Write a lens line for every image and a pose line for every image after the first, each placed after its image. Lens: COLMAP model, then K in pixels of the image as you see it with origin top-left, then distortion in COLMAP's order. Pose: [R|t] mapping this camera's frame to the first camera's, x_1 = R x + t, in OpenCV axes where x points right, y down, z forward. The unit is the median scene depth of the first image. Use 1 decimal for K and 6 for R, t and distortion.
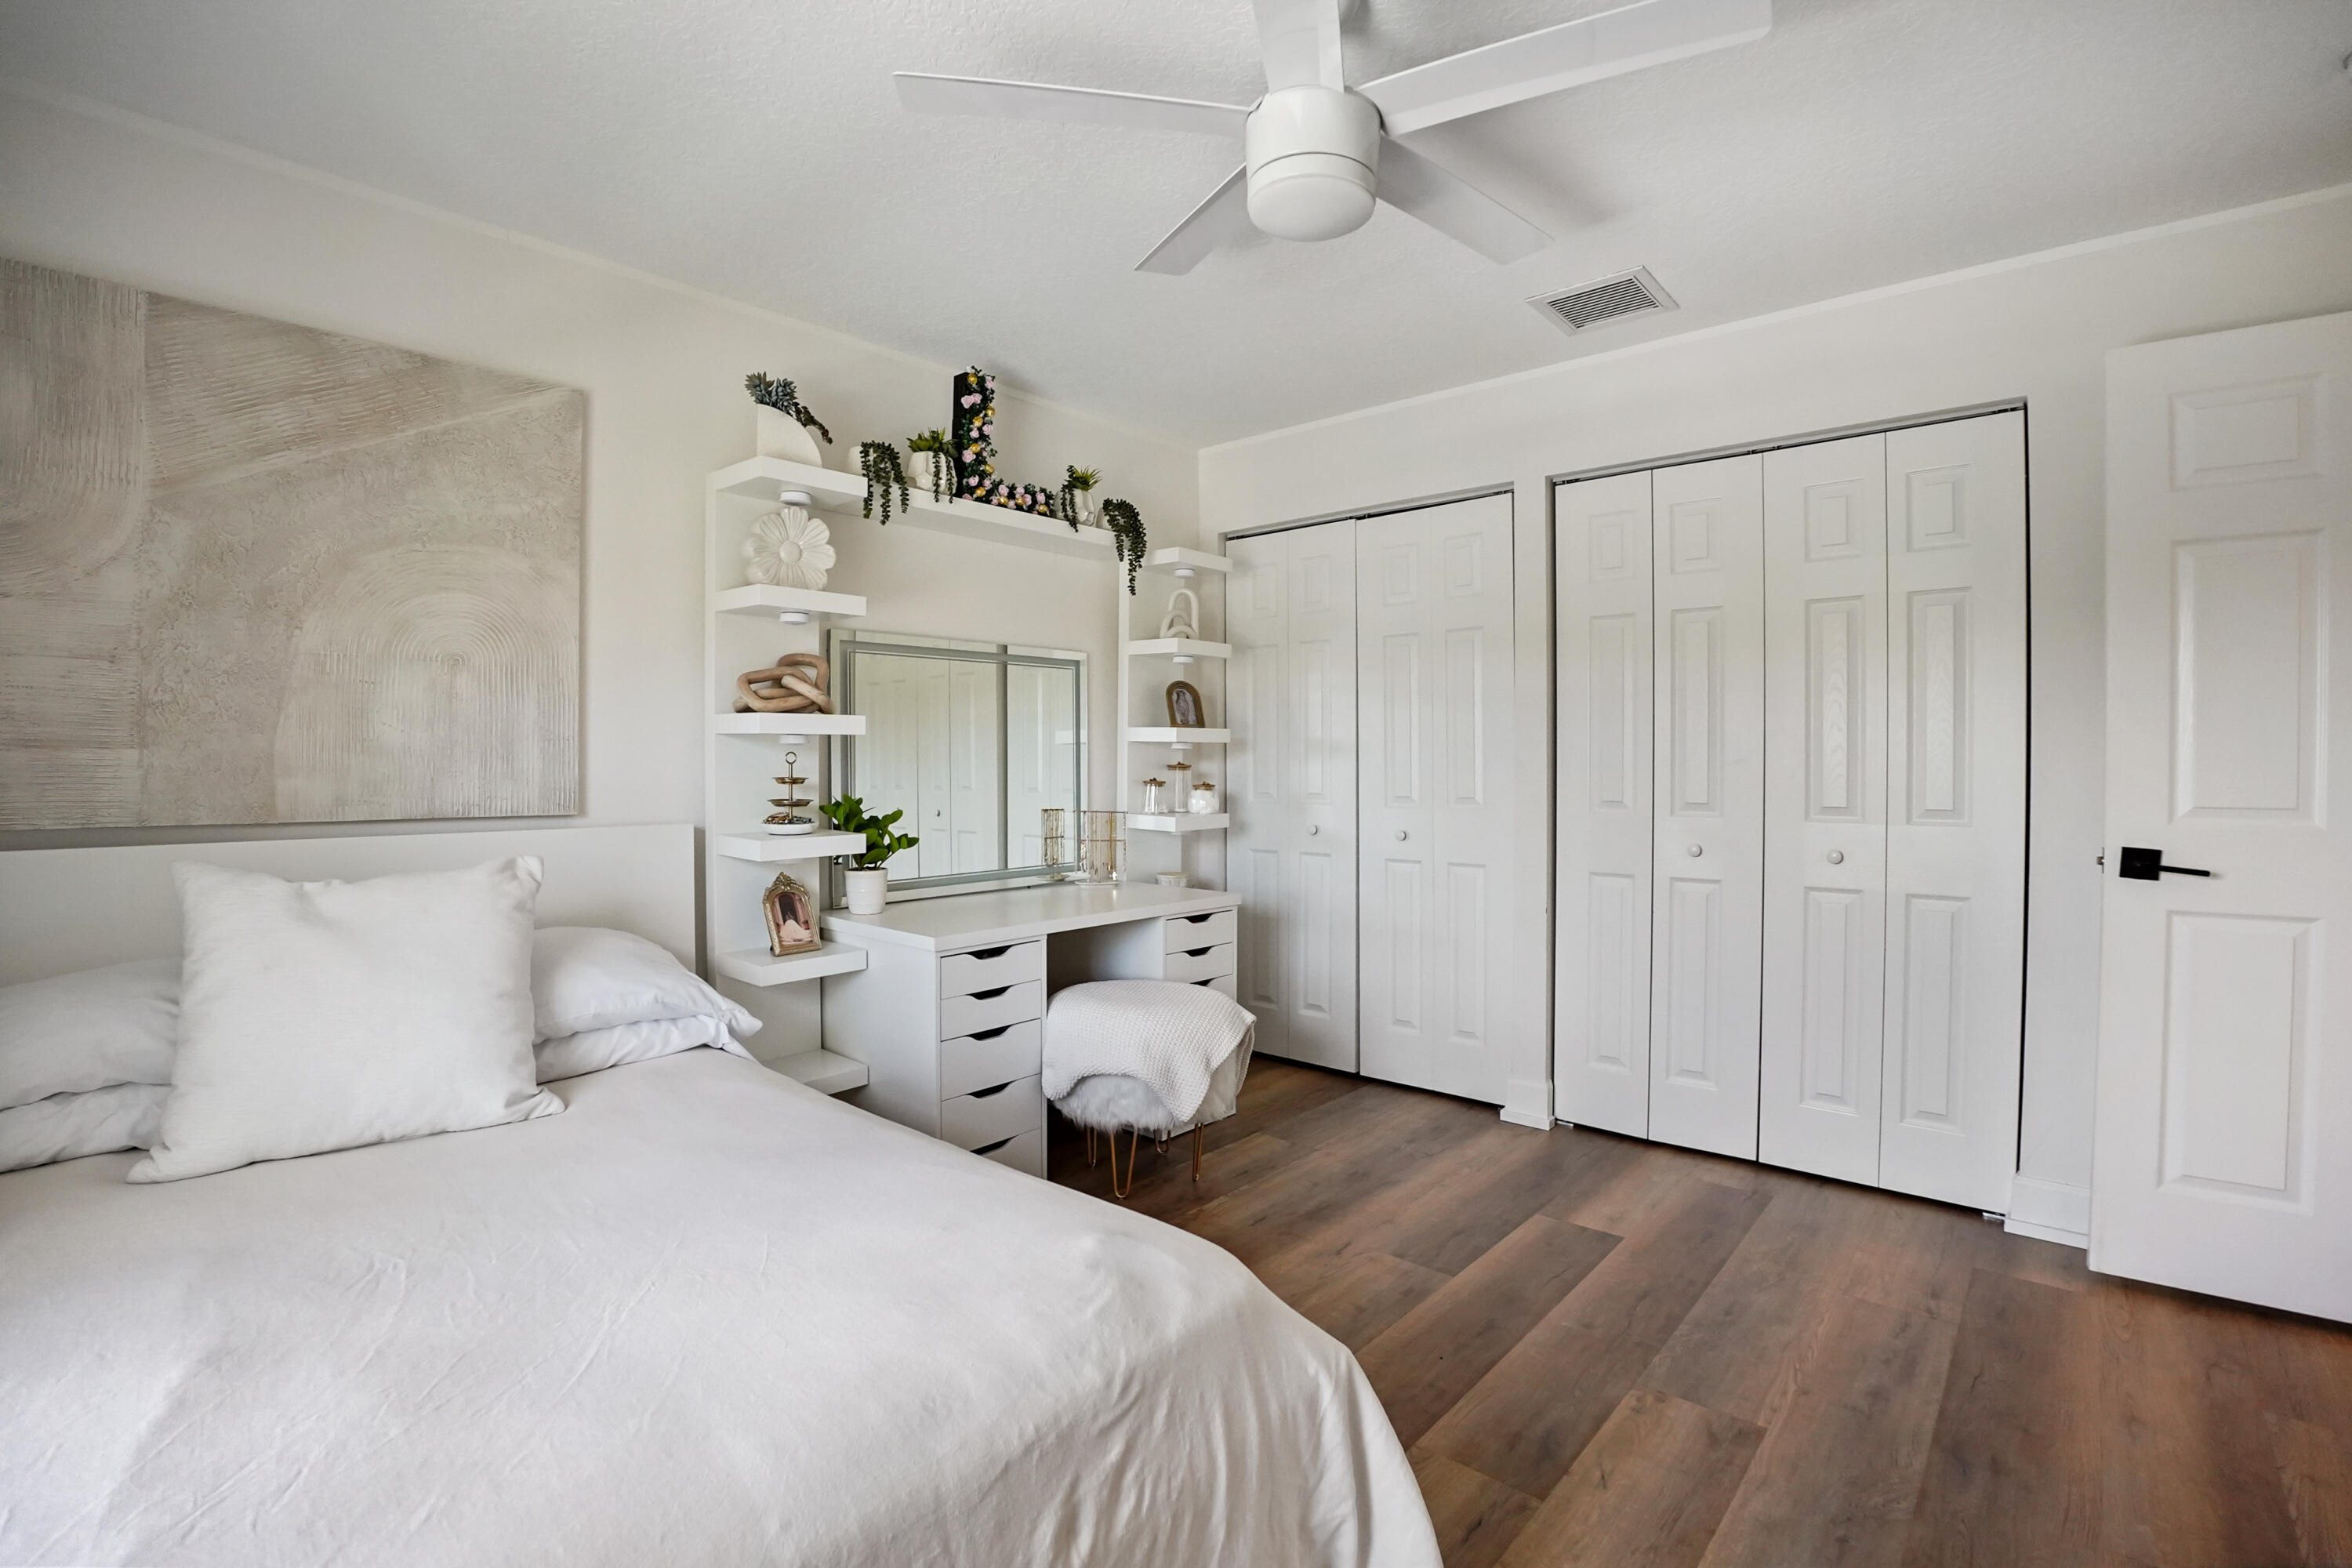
lens RADIAL K [[1063.2, 0, 1182.4], [0, 1063.2, 781.4], [0, 0, 1]] dist [-0.060438, 0.007391]
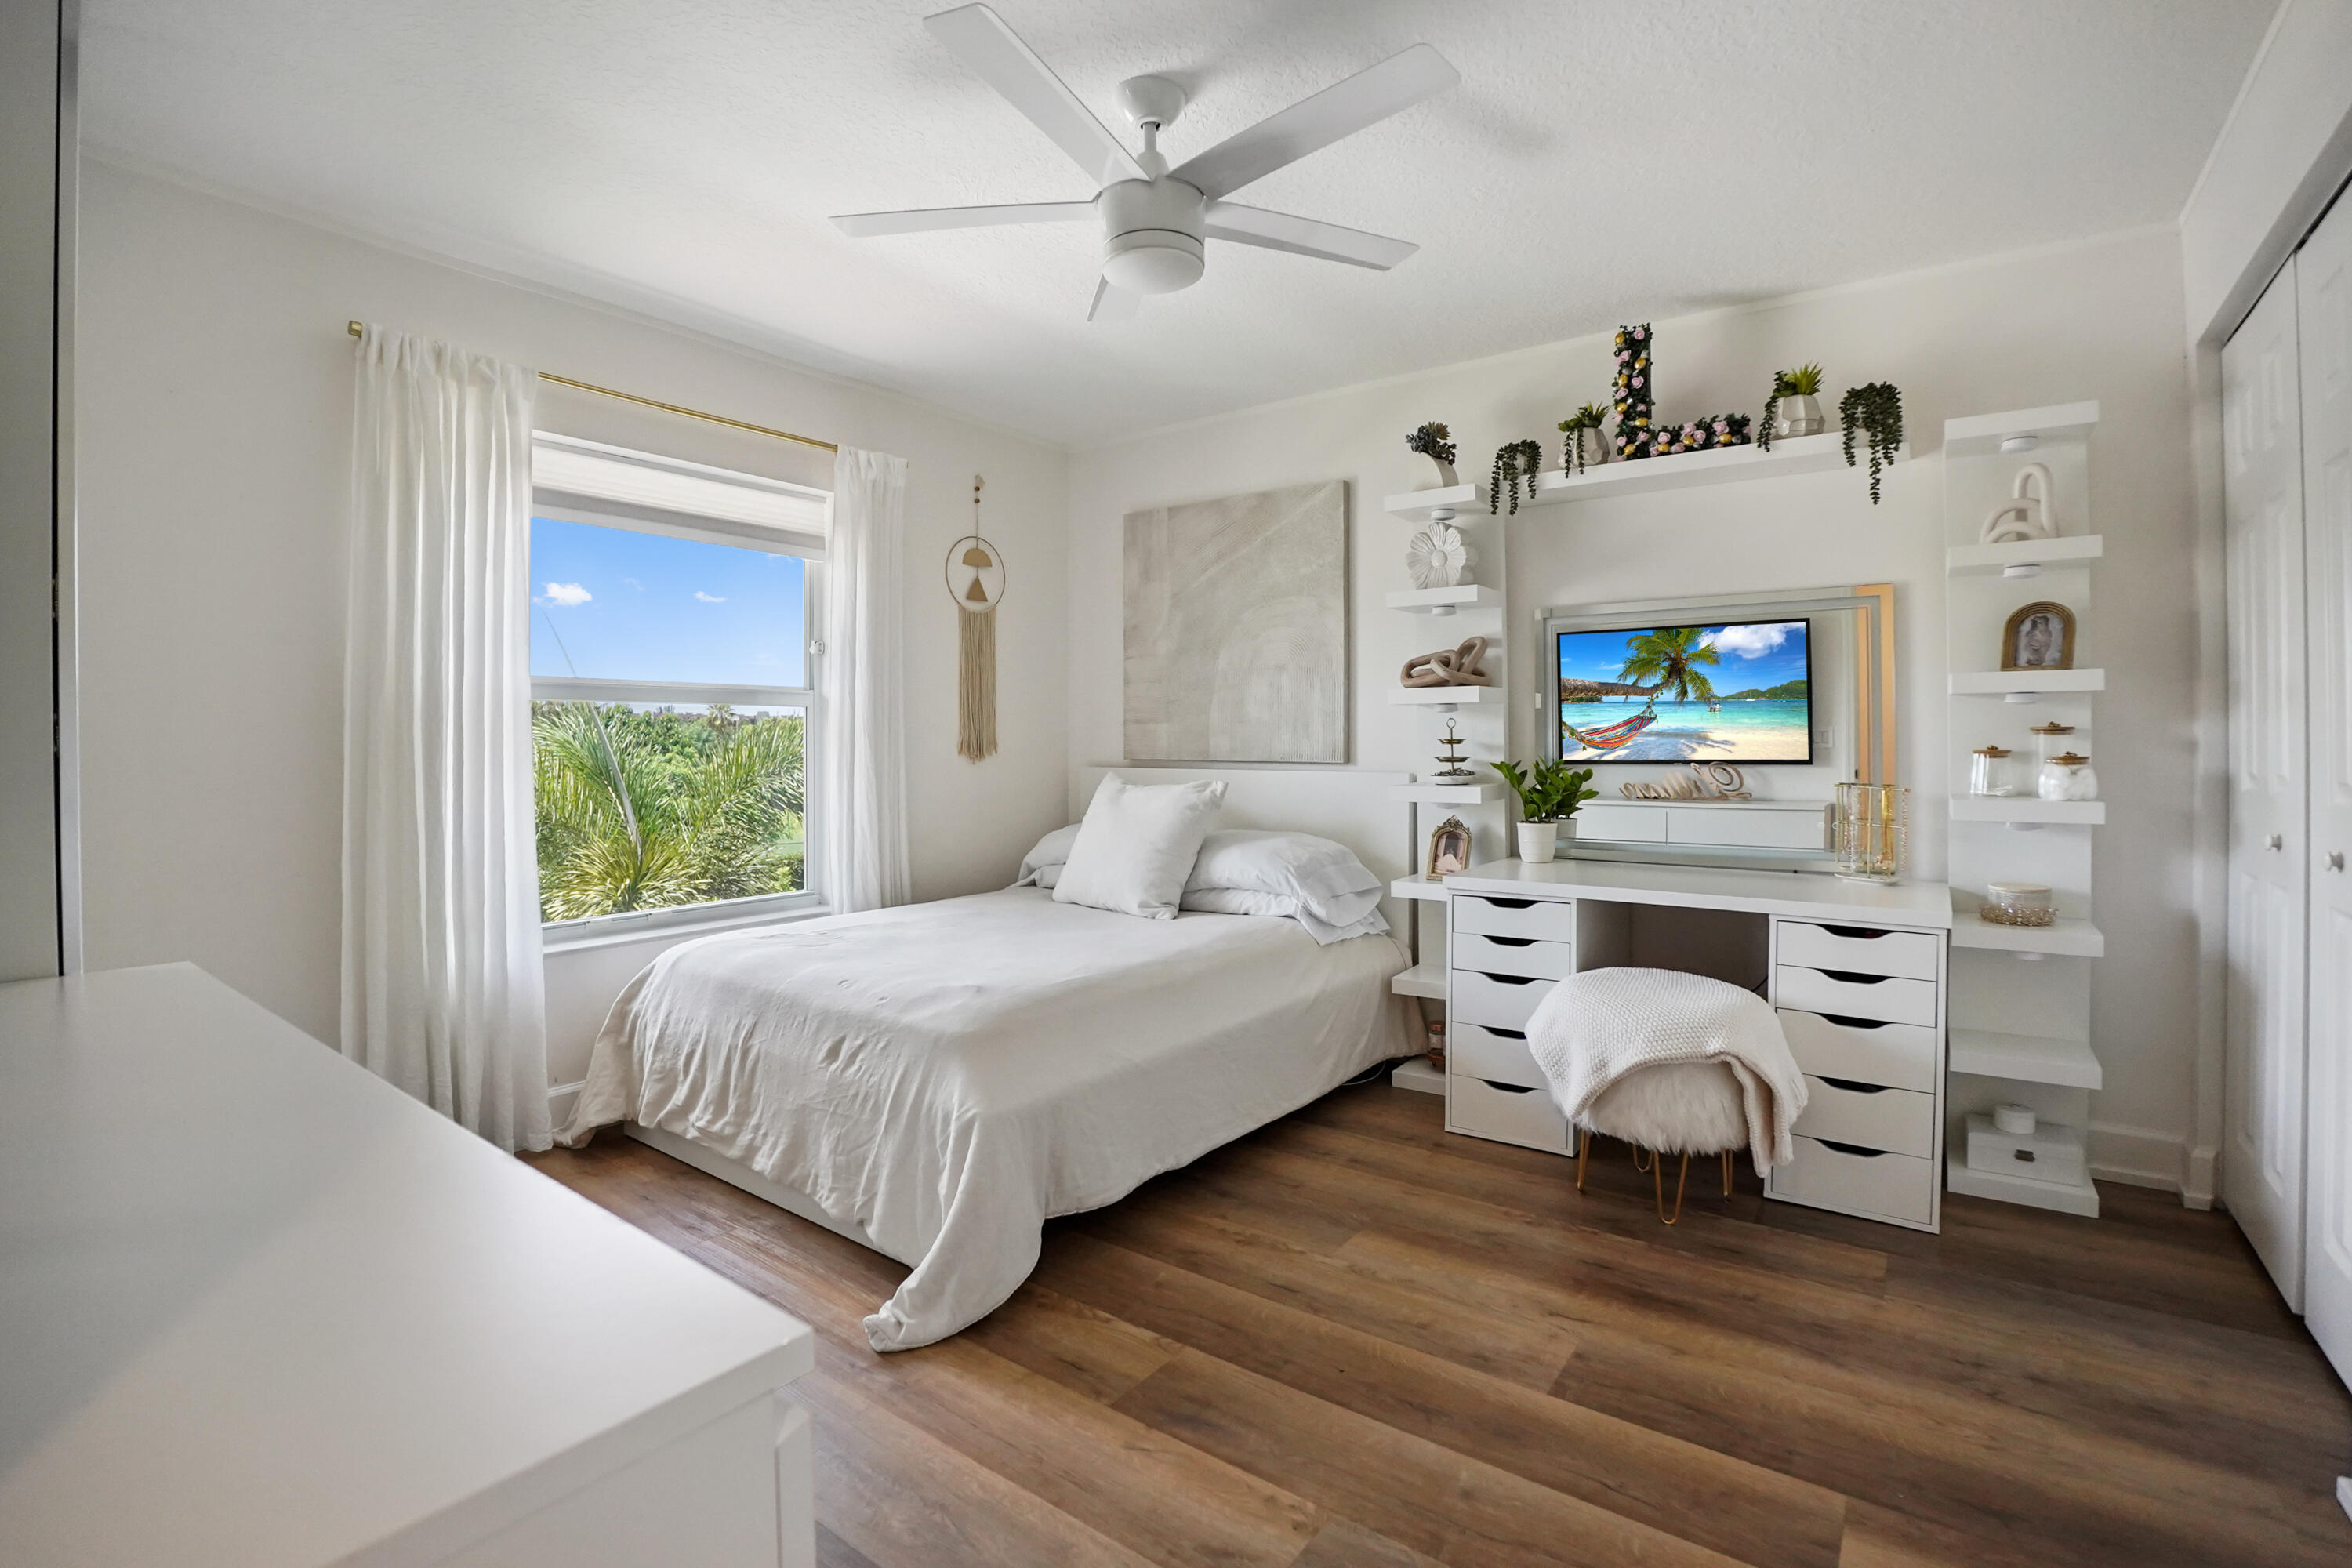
lens RADIAL K [[1063.2, 0, 1170.3], [0, 1063.2, 740.6], [0, 0, 1]] dist [-0.060438, 0.007391]
pose [[0.088737, -0.001144, -0.996054, 0.839726], [-0.018789, 0.999819, -0.002822, 0.007859], [0.995878, 0.018966, 0.088700, 0.562151]]
